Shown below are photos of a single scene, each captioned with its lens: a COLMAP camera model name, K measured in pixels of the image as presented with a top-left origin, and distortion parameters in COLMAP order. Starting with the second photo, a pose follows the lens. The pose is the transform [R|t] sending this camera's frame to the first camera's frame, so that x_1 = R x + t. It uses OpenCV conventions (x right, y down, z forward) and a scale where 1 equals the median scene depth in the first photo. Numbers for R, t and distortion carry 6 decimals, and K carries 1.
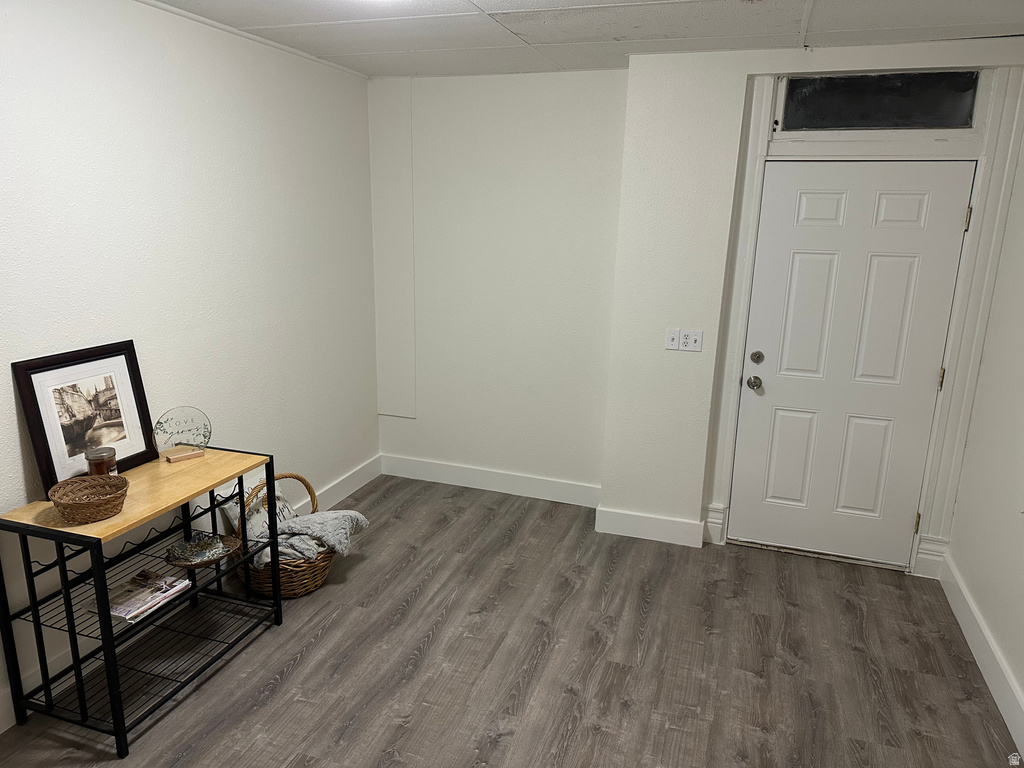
lens RADIAL K [[719.3, 0, 511.2], [0, 719.3, 385.7], [0, 0, 1]] dist [0.057744, -0.055860]
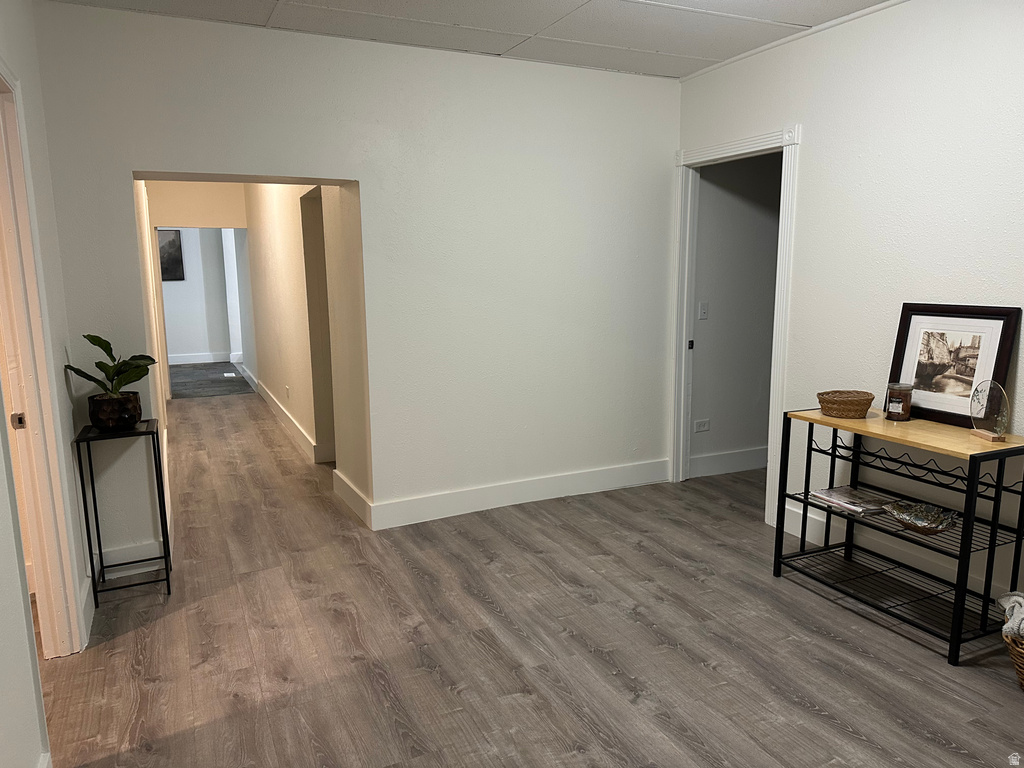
lens RADIAL K [[719.3, 0, 511.2], [0, 719.3, 389.8], [0, 0, 1]] dist [0.057744, -0.055860]
pose [[-0.716549, 0.102287, -0.689996, 0.663985], [-0.173407, 0.932014, 0.318244, -0.158638], [0.675639, 0.347688, -0.650096, 1.253585]]
